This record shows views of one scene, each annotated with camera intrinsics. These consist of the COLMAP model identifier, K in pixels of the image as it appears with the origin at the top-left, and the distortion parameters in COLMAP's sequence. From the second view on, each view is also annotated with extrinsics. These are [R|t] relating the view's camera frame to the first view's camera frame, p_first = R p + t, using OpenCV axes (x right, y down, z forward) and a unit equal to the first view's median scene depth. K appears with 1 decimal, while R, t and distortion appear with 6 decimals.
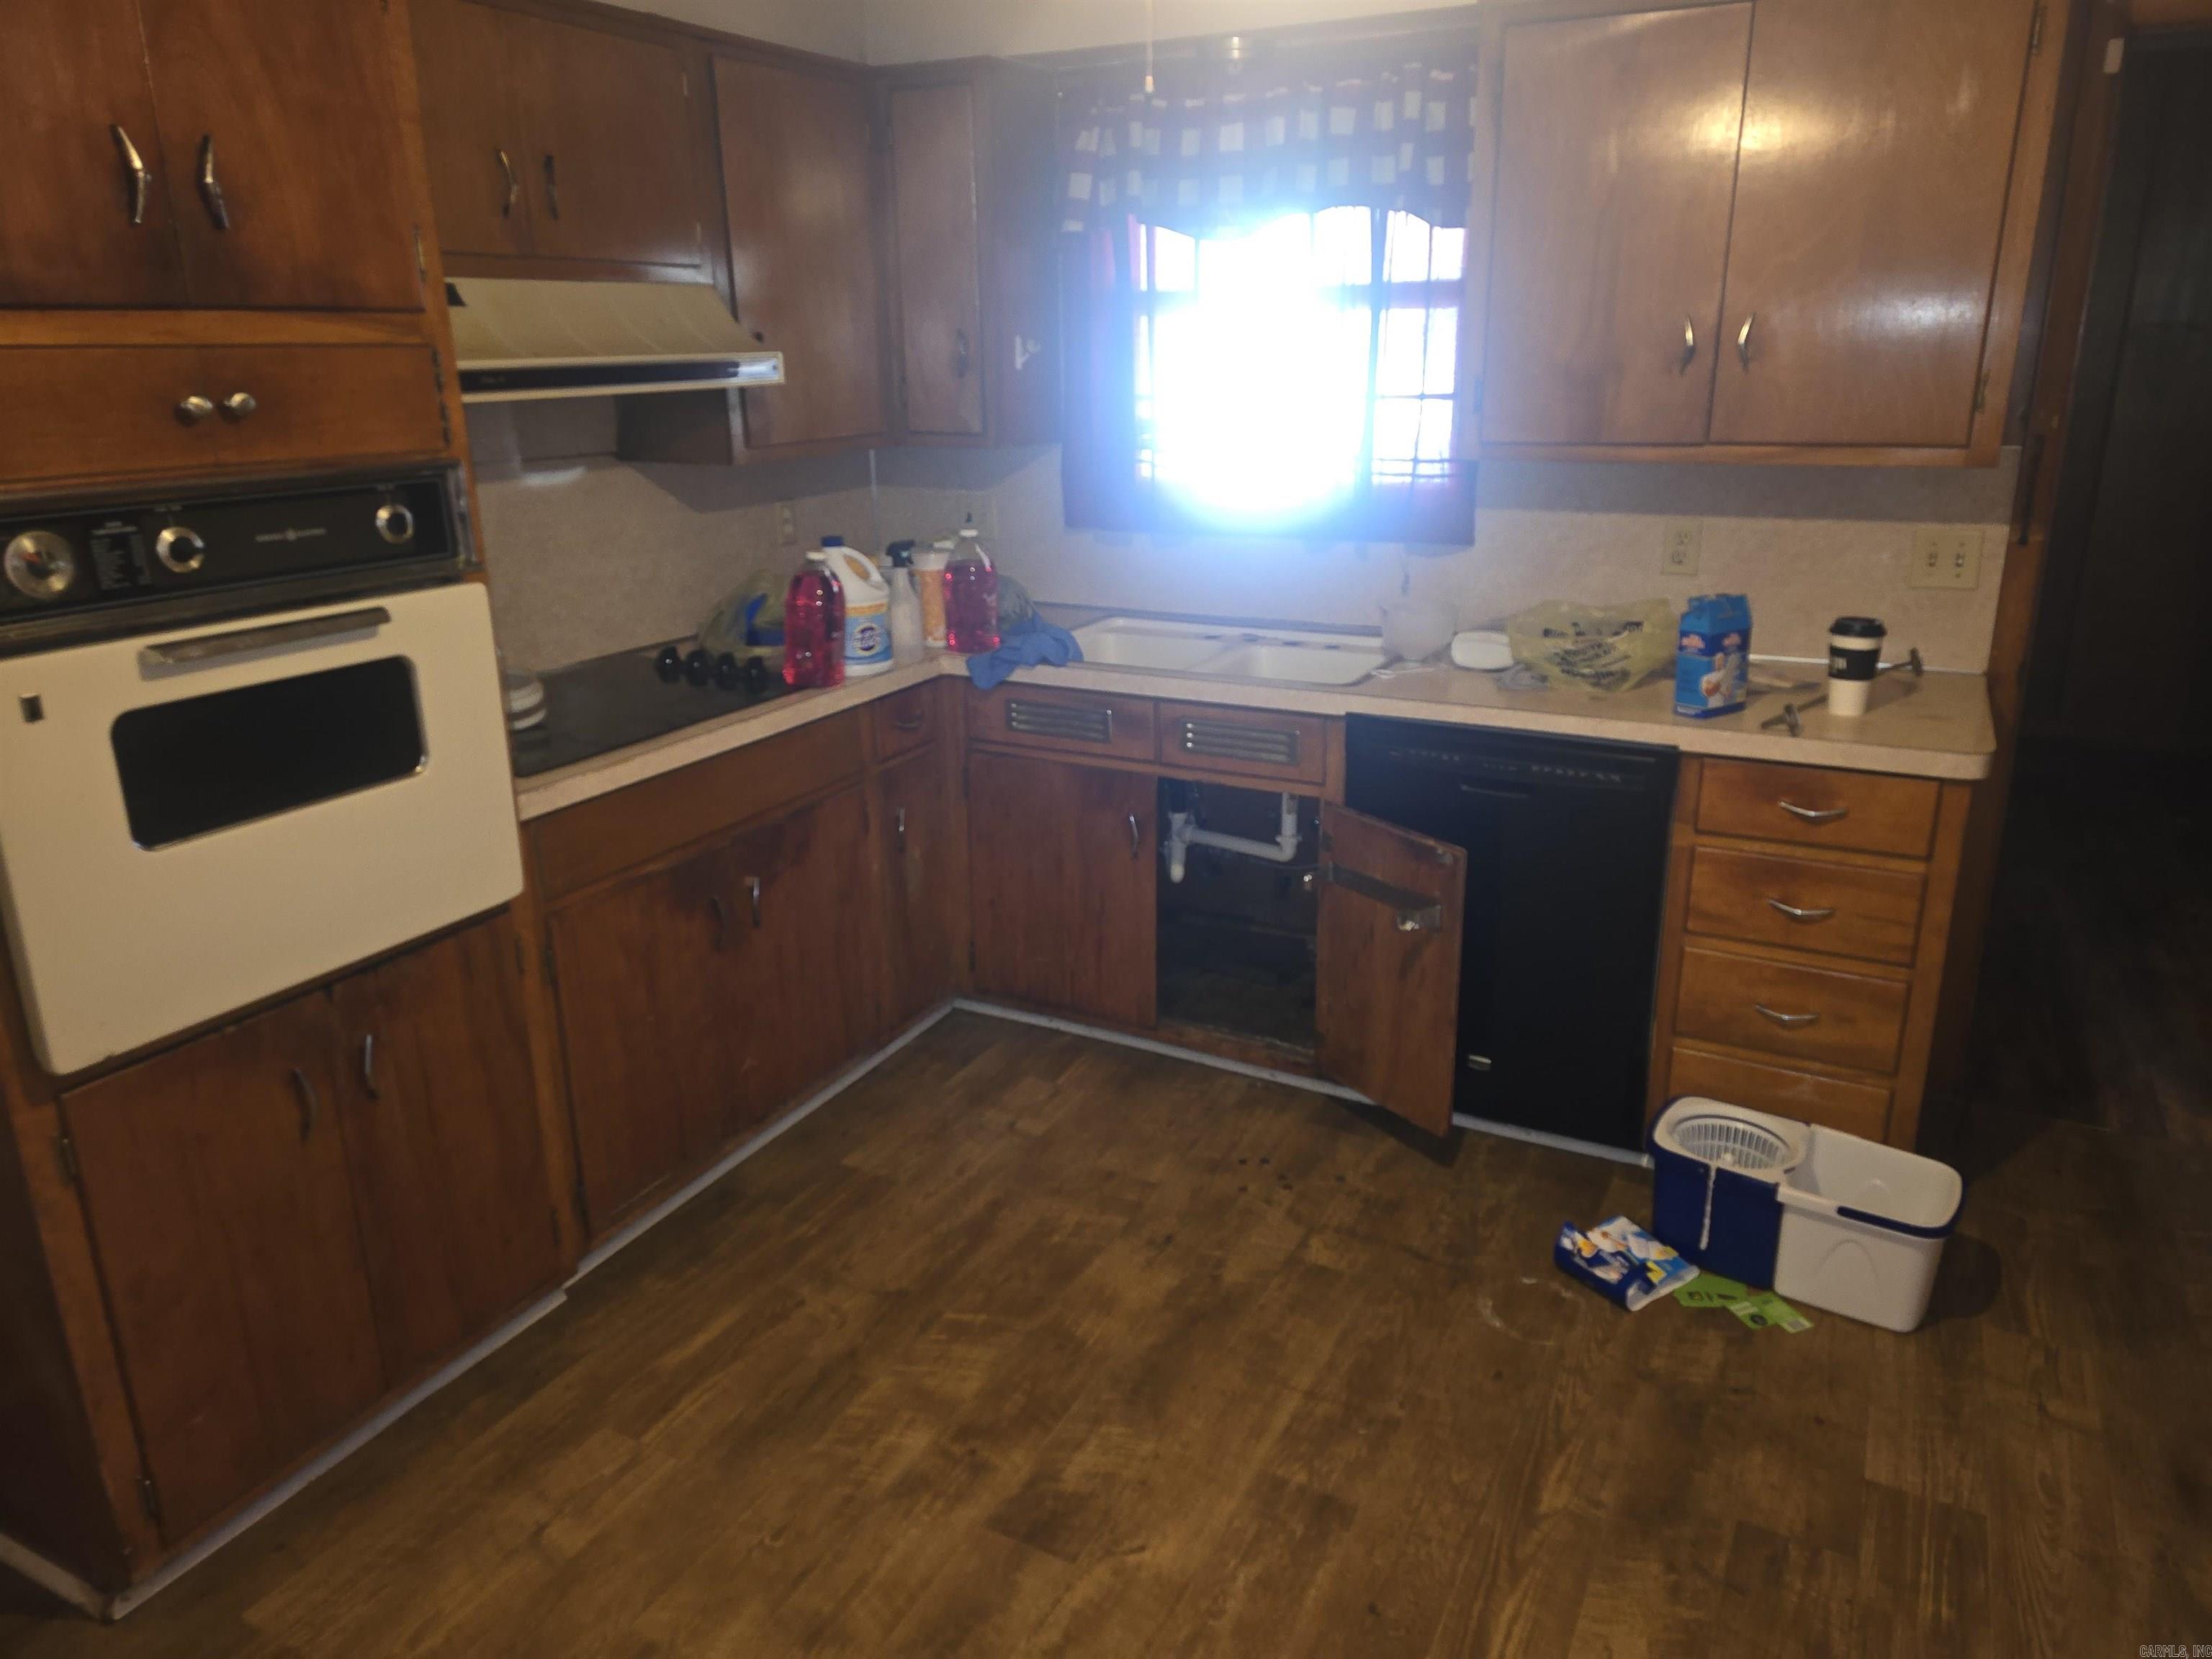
lens RADIAL K [[1486.9, 0, 1127.2], [0, 1486.9, 784.5], [0, 0, 1]] dist [0.022714, -0.008651]
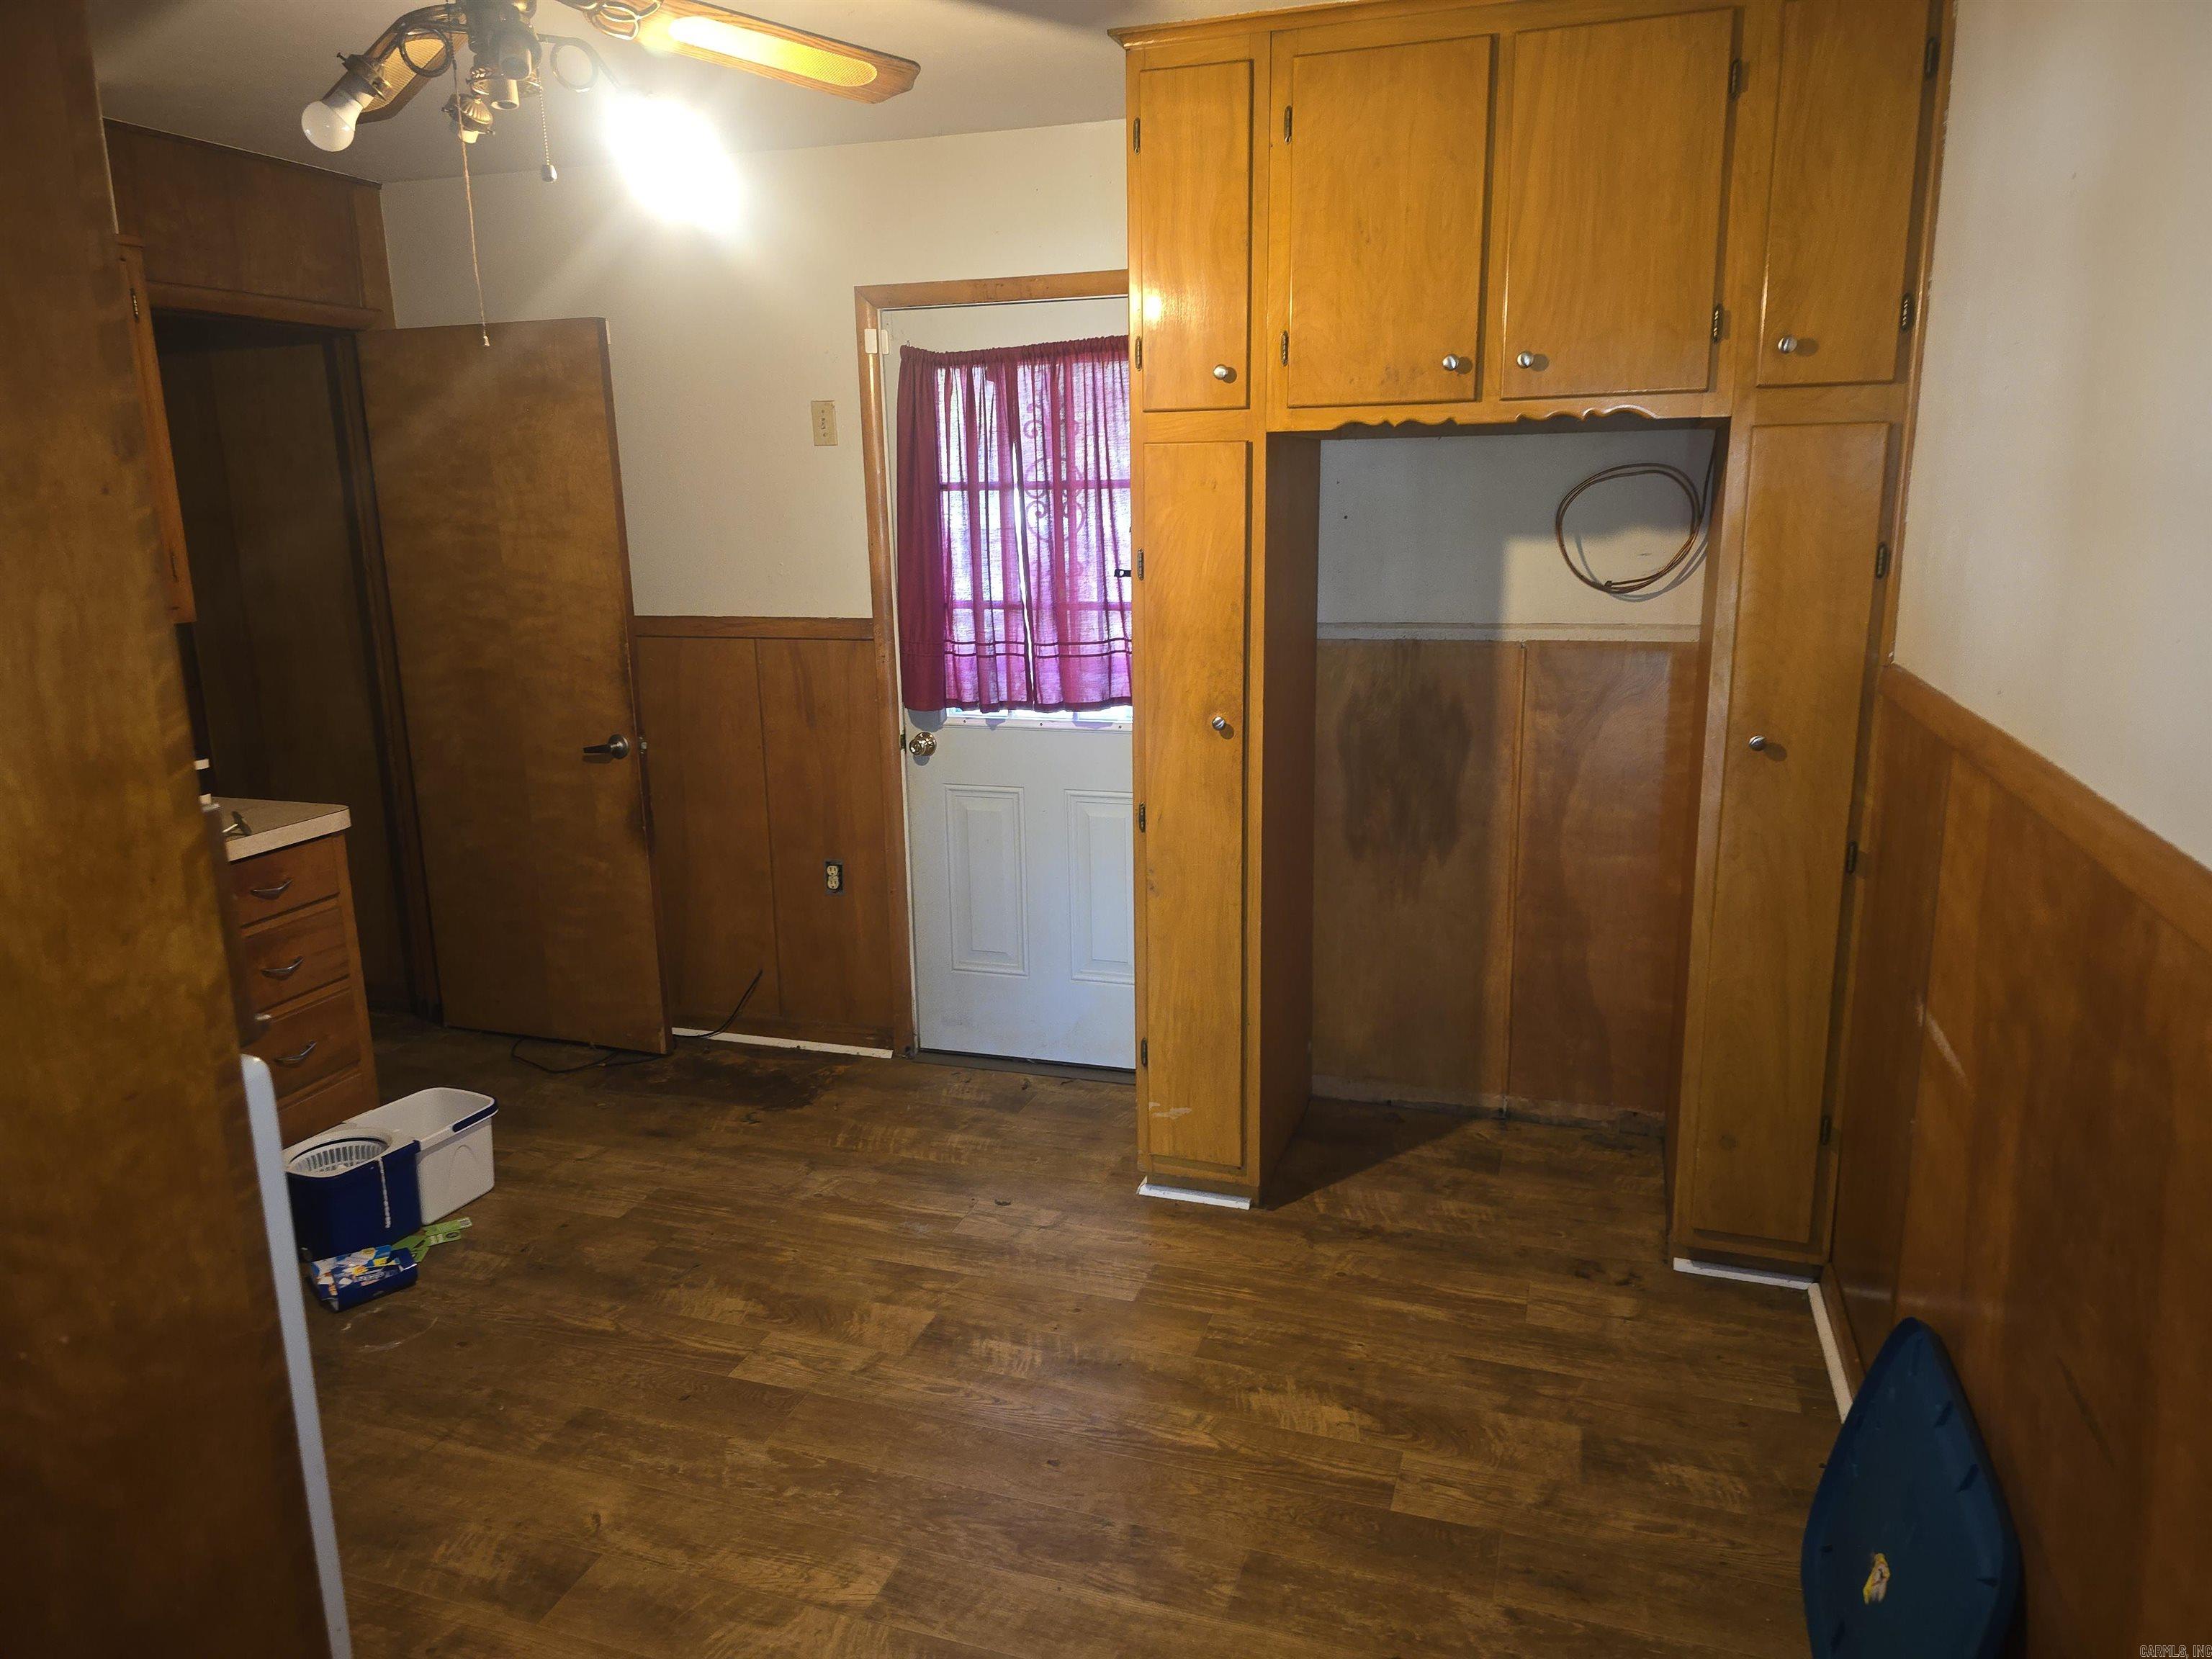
lens RADIAL K [[1486.9, 0, 1098.9], [0, 1486.9, 832.5], [0, 0, 1]] dist [0.022714, -0.008651]
pose [[-0.163538, -0.205375, 0.964923, -1.048427], [0.304331, 0.919887, 0.247369, -0.151551], [-0.938423, 0.334110, -0.087934, 0.533319]]
